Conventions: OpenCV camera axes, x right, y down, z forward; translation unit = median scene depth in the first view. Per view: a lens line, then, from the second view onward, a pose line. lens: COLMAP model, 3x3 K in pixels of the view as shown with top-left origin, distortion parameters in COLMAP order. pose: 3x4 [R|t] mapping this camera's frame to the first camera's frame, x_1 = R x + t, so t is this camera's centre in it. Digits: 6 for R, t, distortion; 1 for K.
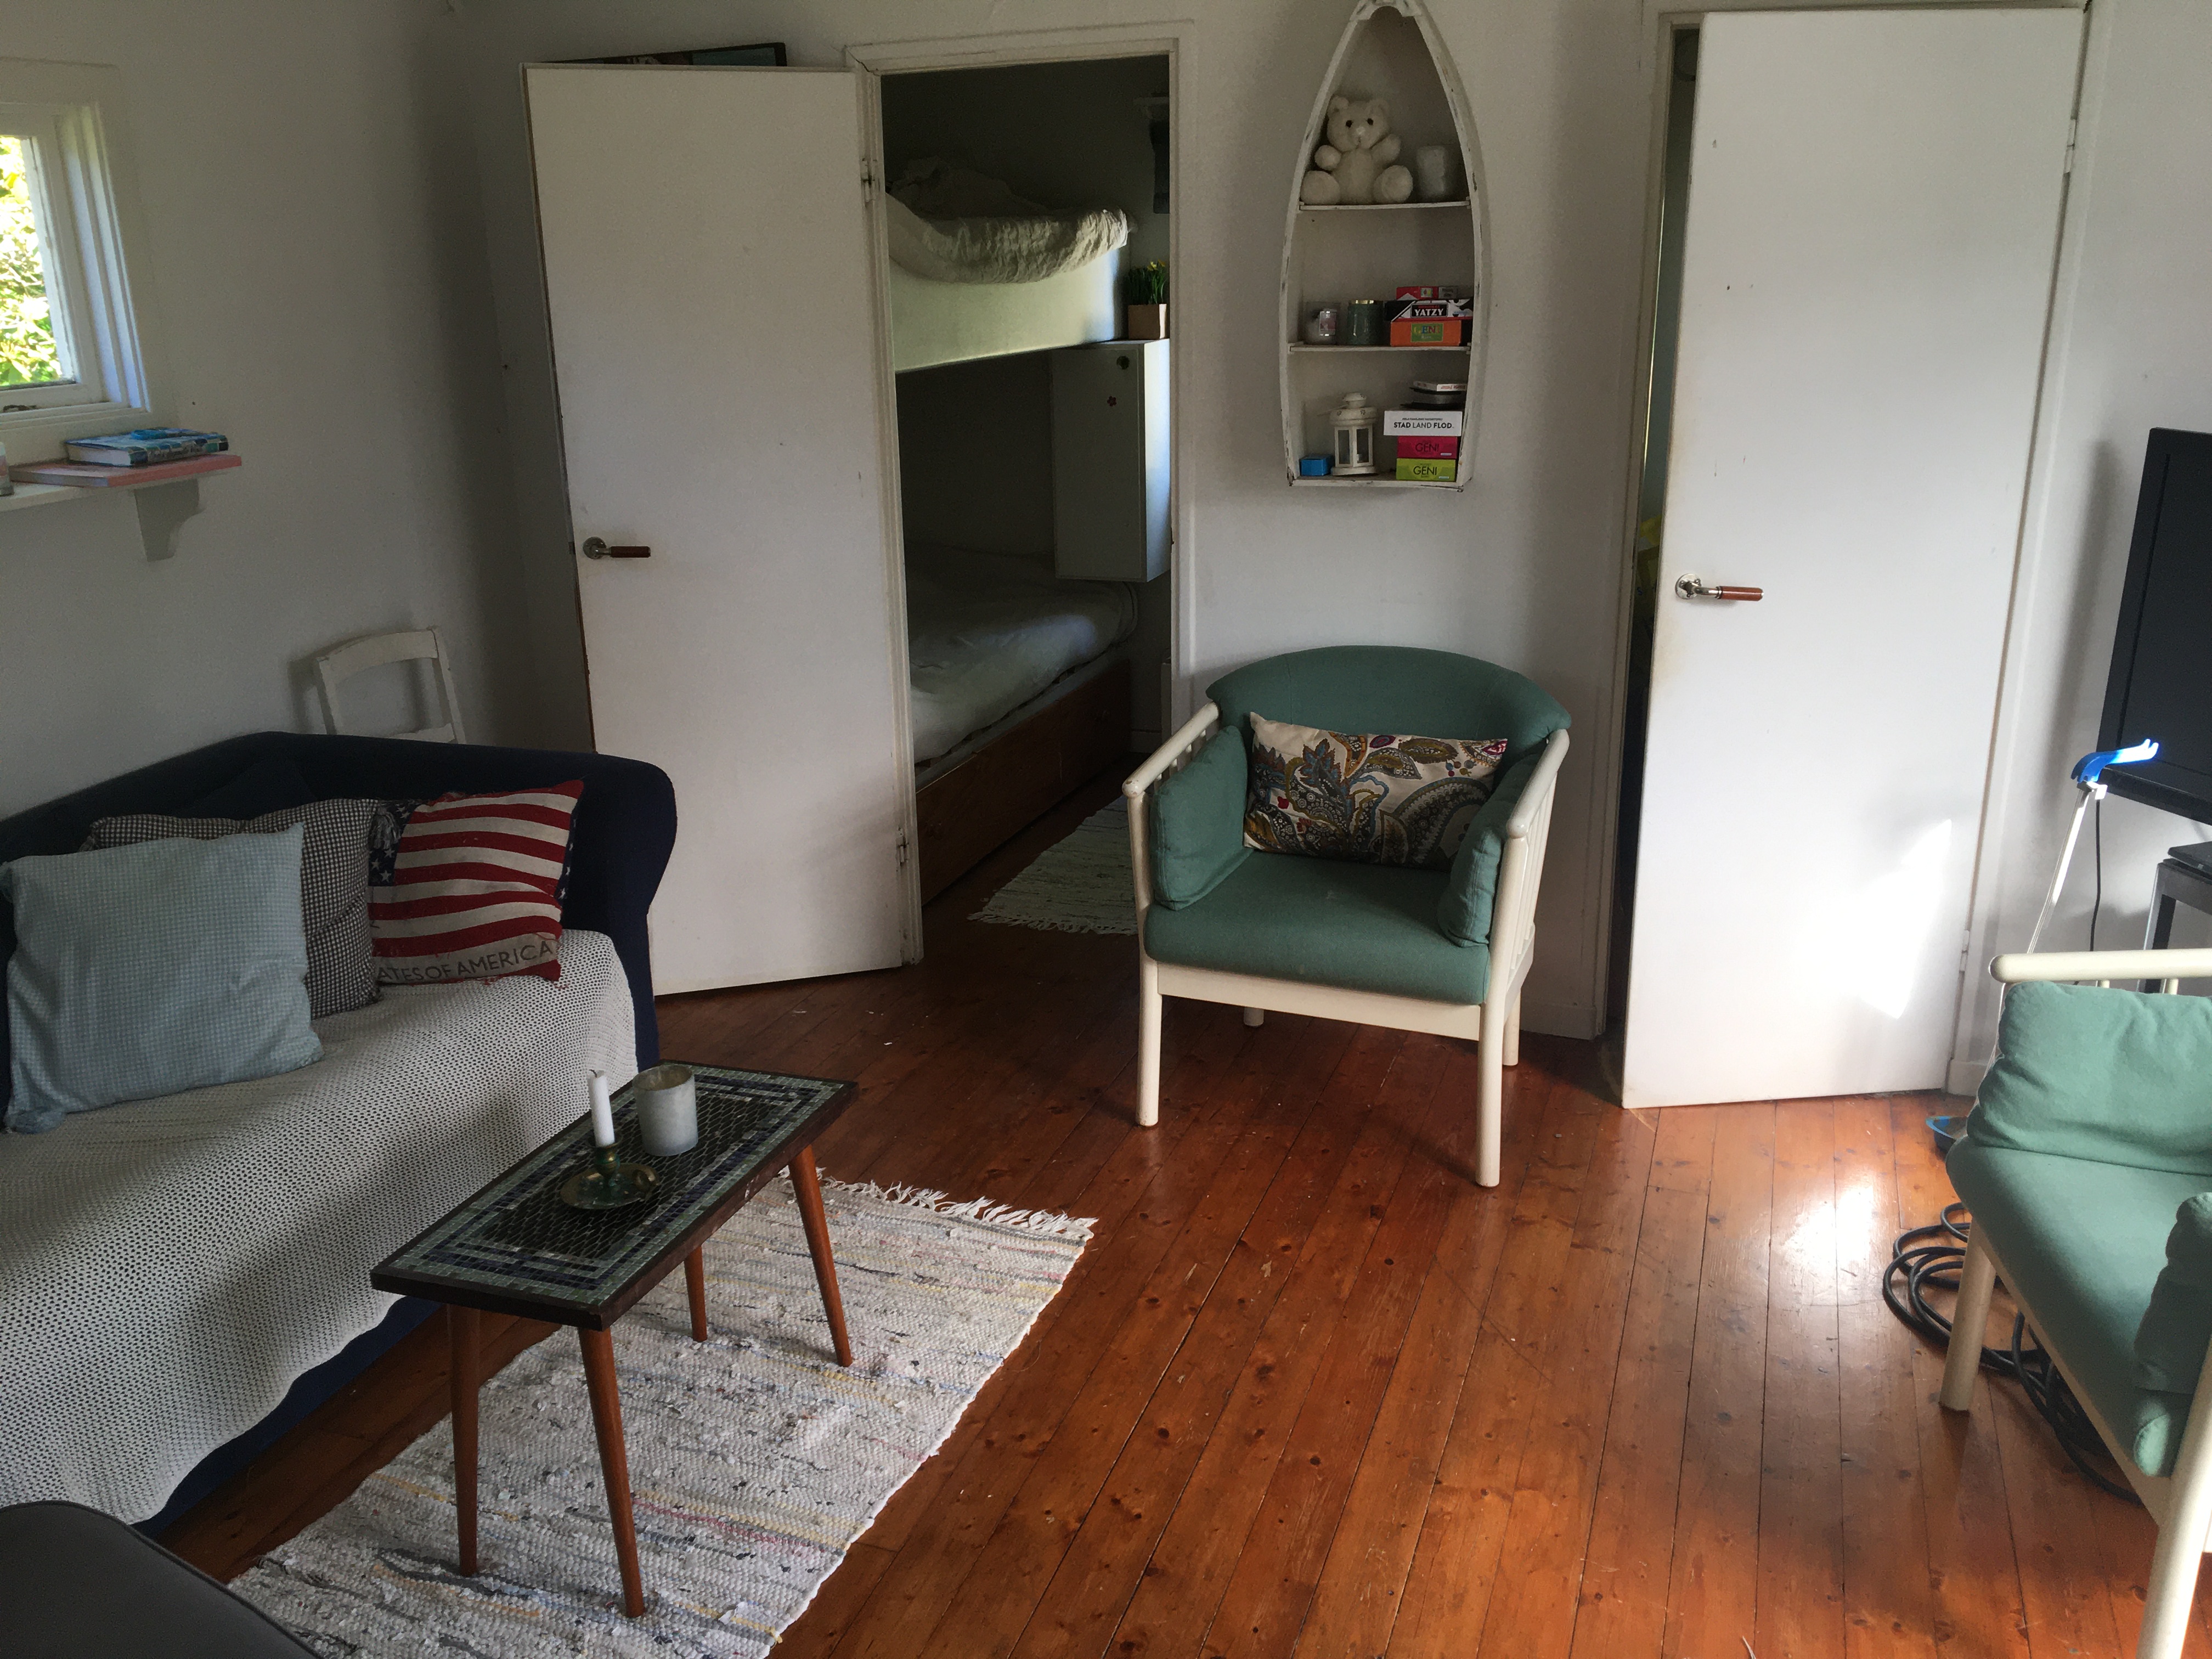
lens RADIAL K [[1901.0, 0, 1106.0], [0, 1901.0, 829.5], [0, 0, 1]] dist [0.110683, -0.154773]
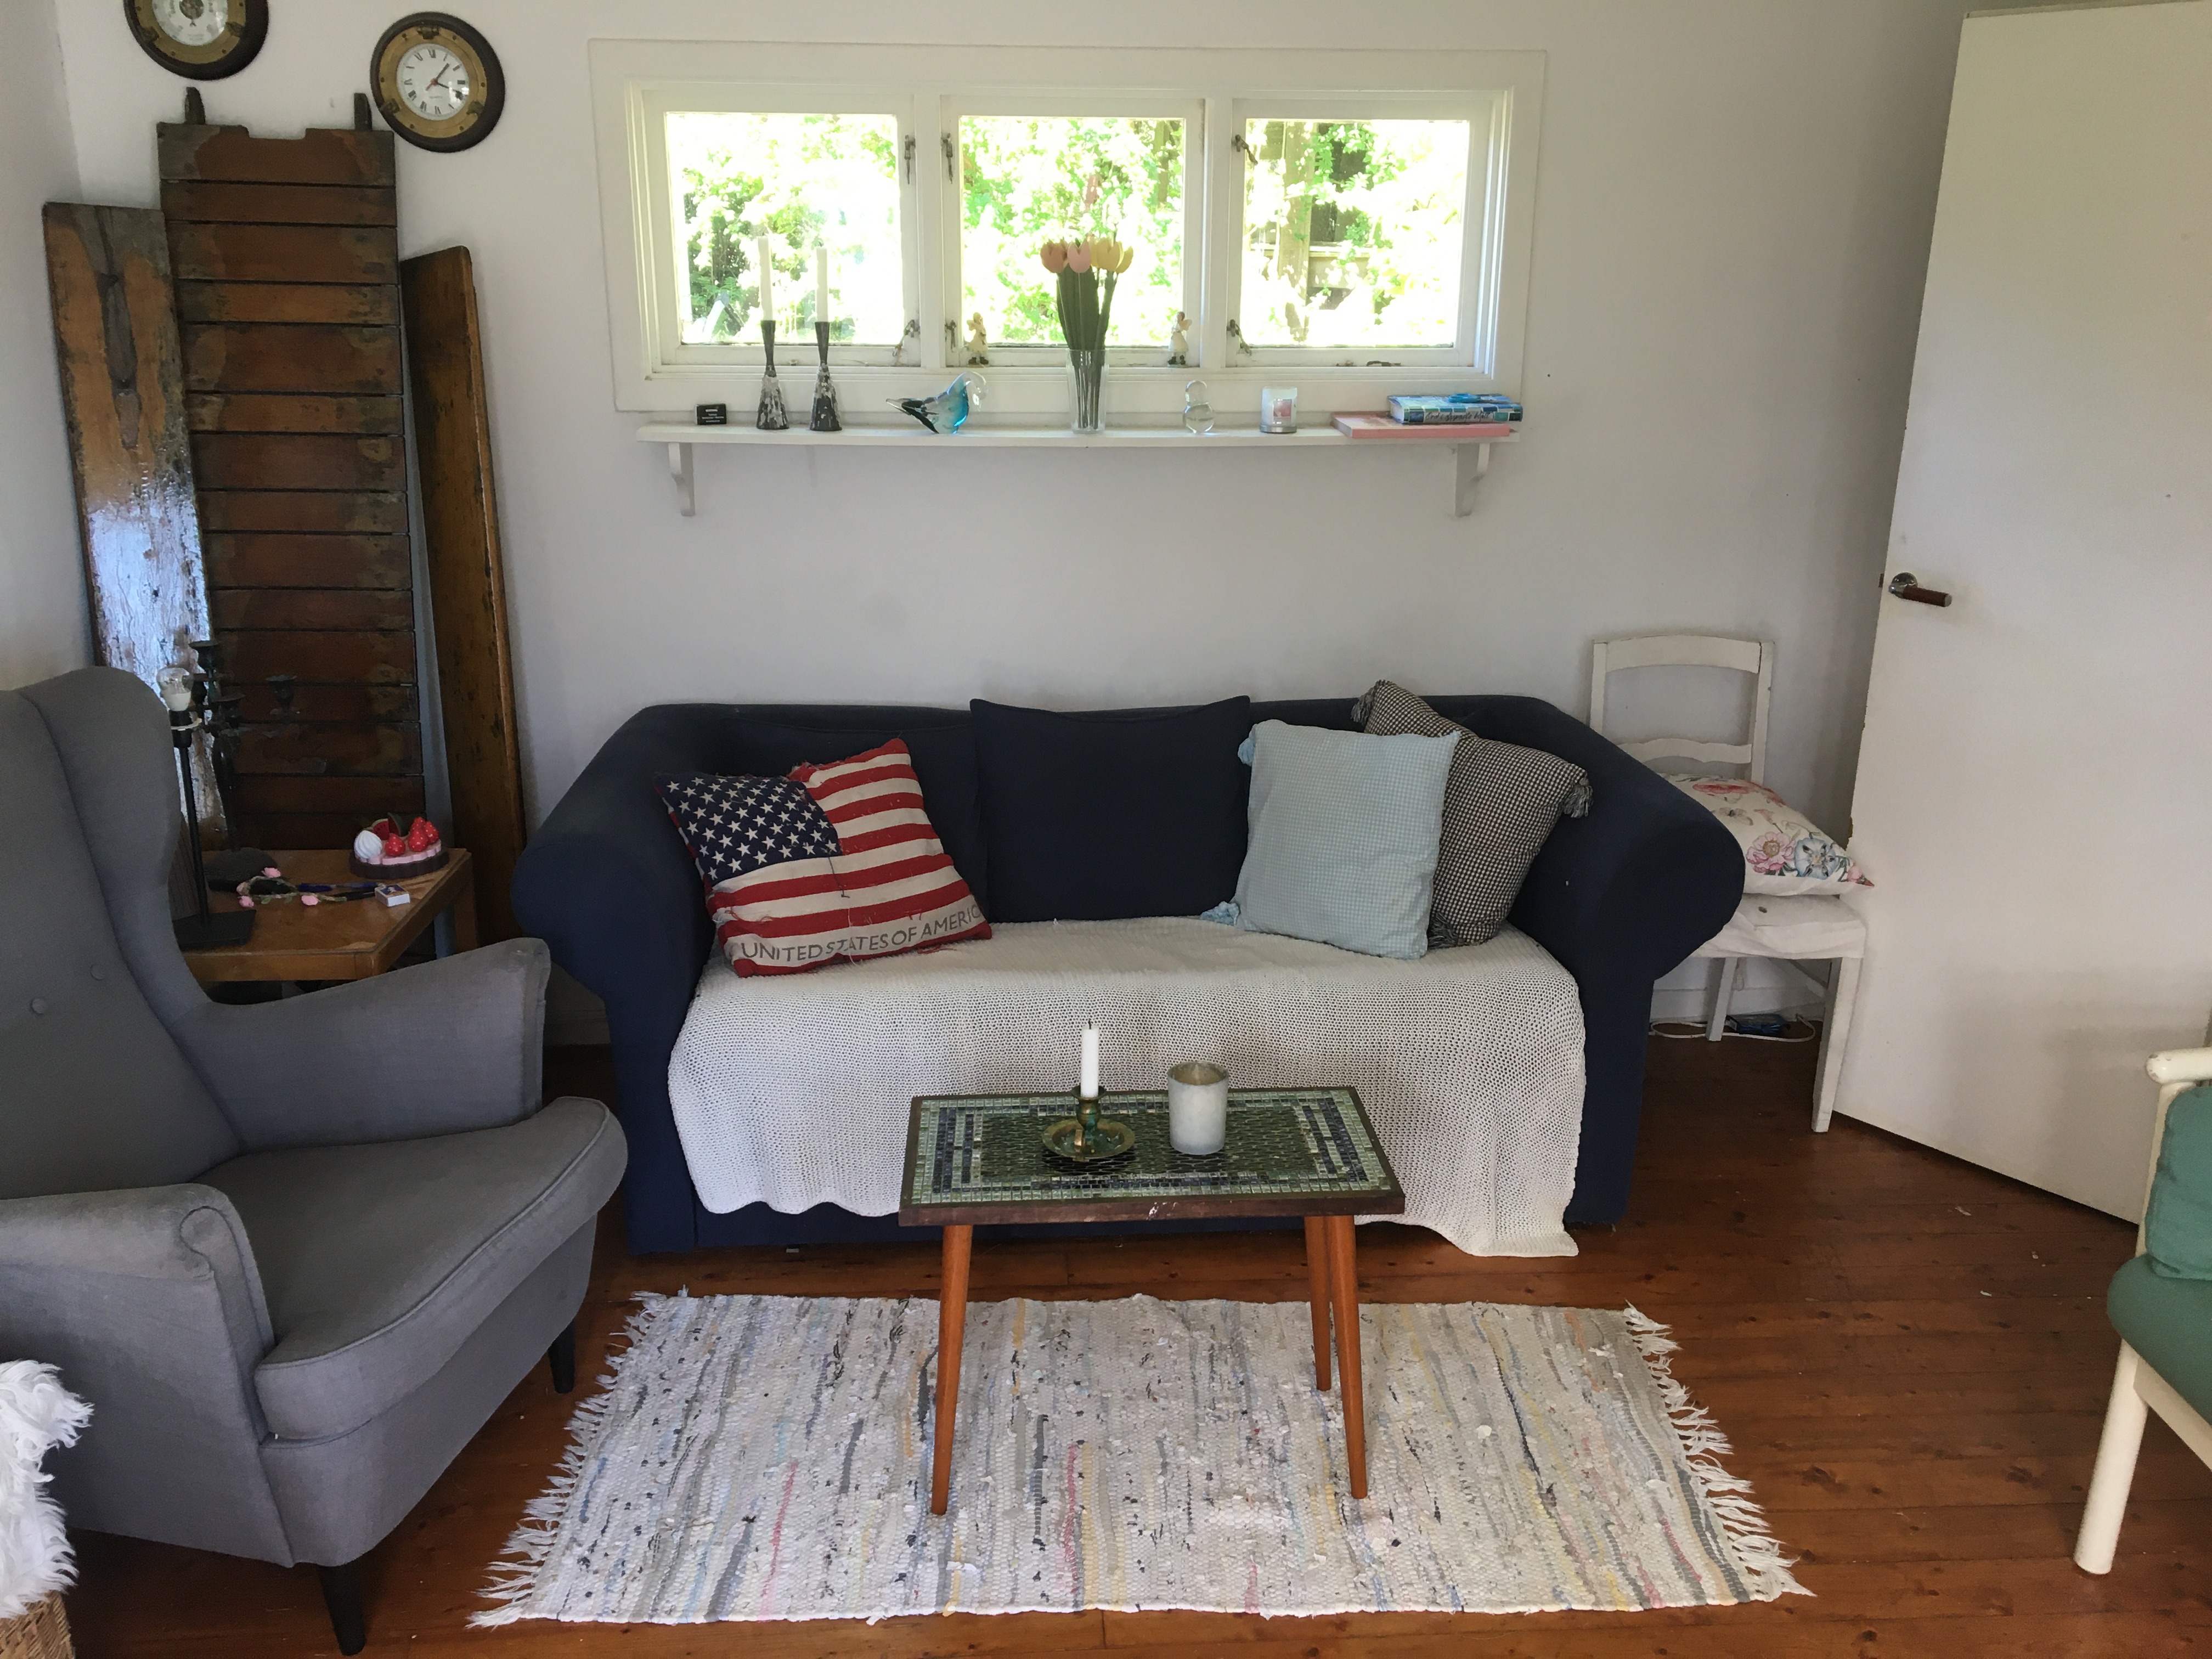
lens RADIAL K [[1901.0, 0, 1106.0], [0, 1901.0, 829.5], [0, 0, 1]] dist [0.110683, -0.154773]
pose [[0.396262, 0.292044, -0.870452, 0.486590], [-0.294378, 0.938424, 0.180837, -0.129167], [0.869665, 0.184583, 0.457833, 0.435274]]
